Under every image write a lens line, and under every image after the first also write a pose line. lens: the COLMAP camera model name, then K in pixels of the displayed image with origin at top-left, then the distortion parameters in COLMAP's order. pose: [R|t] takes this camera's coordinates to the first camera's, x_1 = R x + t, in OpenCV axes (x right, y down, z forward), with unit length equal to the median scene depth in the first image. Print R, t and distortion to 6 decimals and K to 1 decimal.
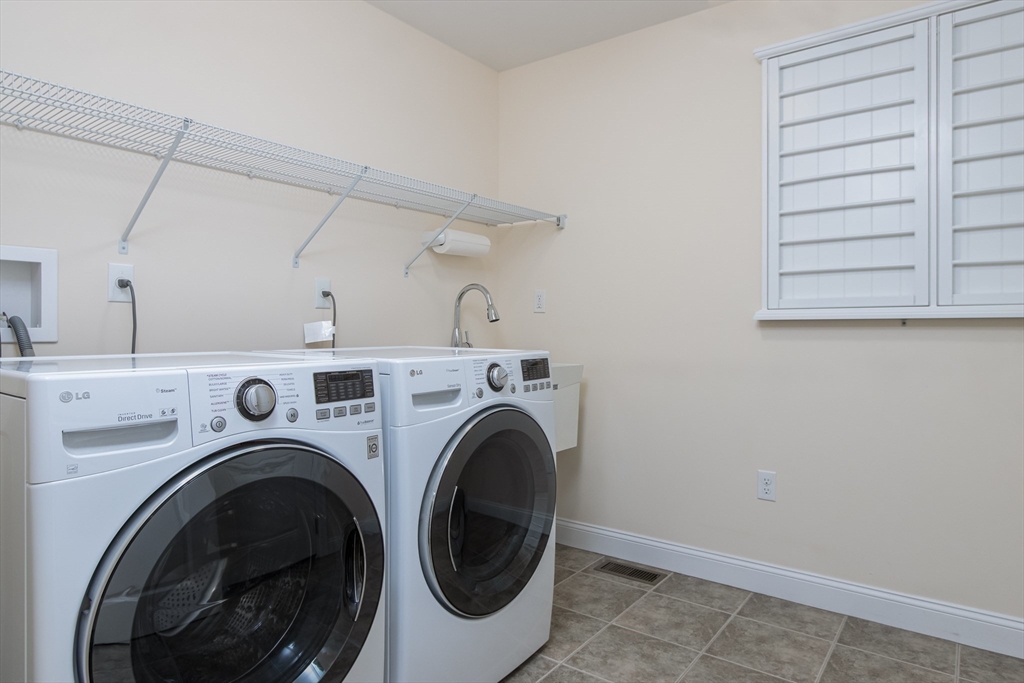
lens RADIAL K [[612.8, 0, 511.9], [0, 612.8, 322.9], [0, 0, 1]] dist [-0.006331, 0.000012]
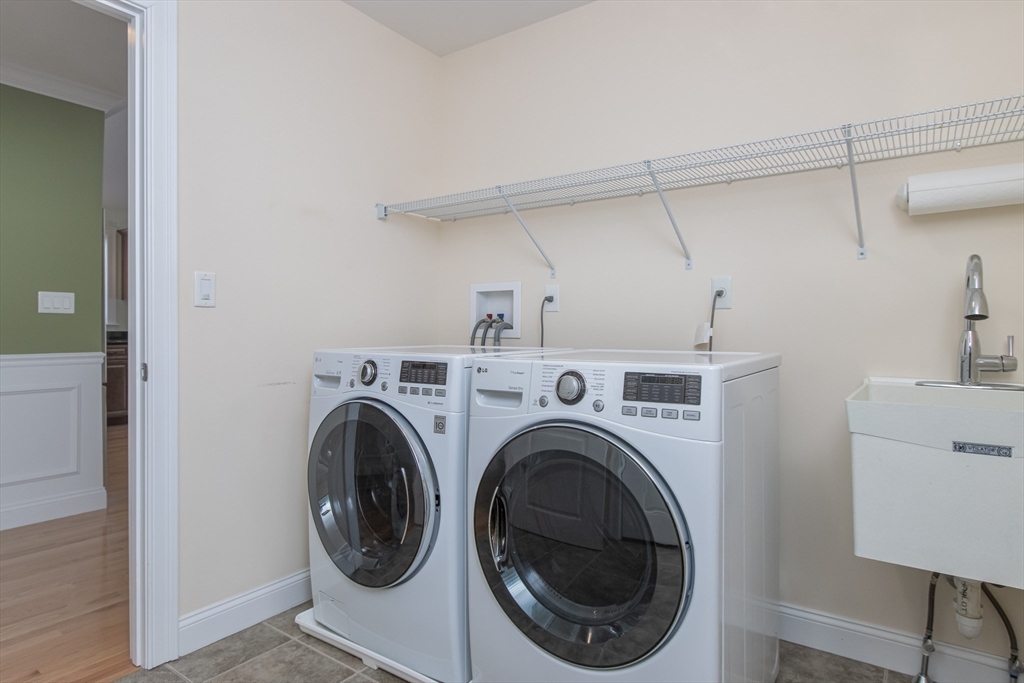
lens RADIAL K [[533.2, 0, 512.0], [0, 533.2, 341.5], [0, 0, 1]] dist [-0.003747, 0.000215]
pose [[0.066536, 0.020249, -0.997579, 0.750676], [0.006217, 0.999766, 0.020708, 0.010328], [0.997765, -0.007580, 0.066395, 0.936779]]
